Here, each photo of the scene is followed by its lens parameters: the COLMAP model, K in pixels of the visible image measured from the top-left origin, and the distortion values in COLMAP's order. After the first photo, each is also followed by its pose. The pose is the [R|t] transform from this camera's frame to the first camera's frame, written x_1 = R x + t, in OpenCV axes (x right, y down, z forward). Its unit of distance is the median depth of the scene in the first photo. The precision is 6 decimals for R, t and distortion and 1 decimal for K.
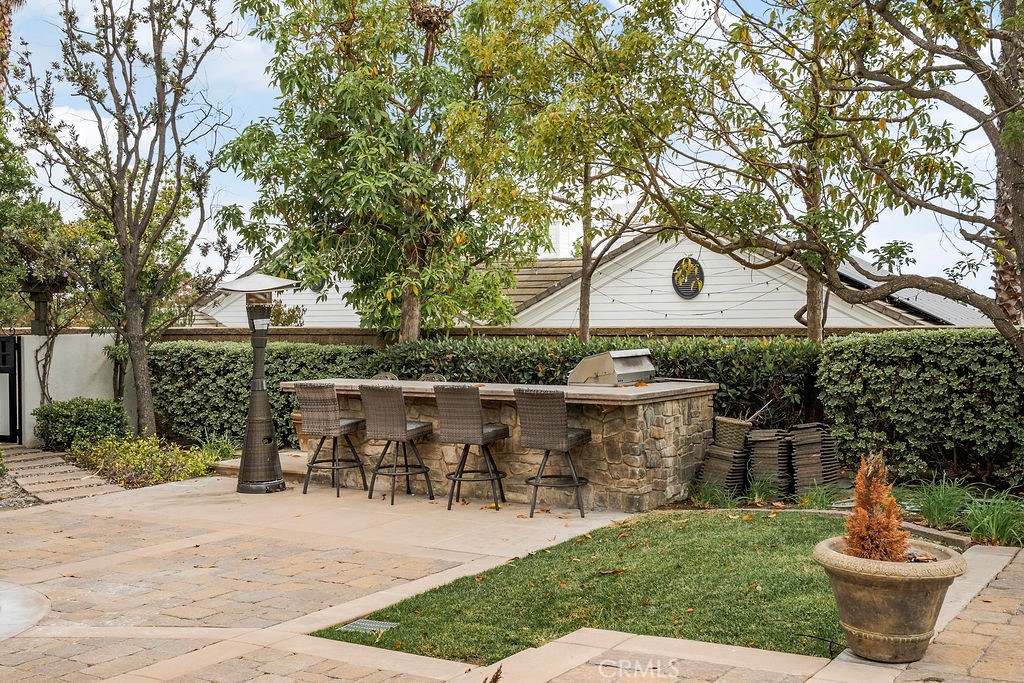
lens RADIAL K [[1154.8, 0, 512.7], [0, 1154.8, 340.4], [0, 0, 1]] dist [0.006481, 0.000000]
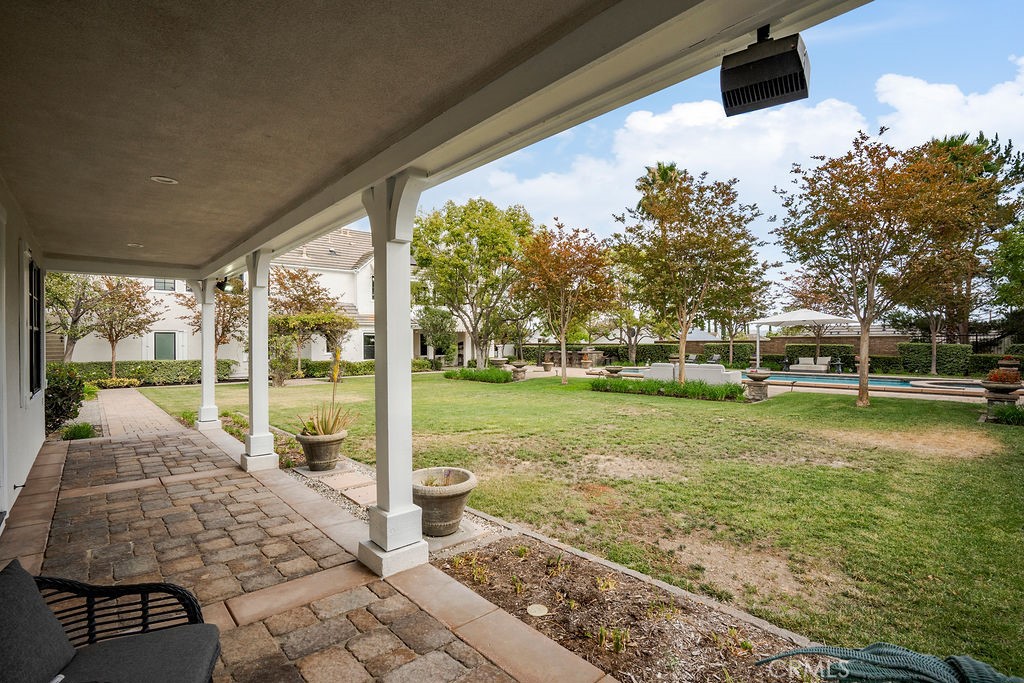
lens RADIAL K [[478.3, 0, 515.3], [0, 478.3, 340.8], [0, 0, 1]] dist [-0.008144, 0.002208]
pose [[0.967674, -0.001733, -0.252197, 0.300442], [-0.000323, 0.999967, -0.008114, -0.003466], [0.252202, 0.007933, 0.967642, -1.518843]]
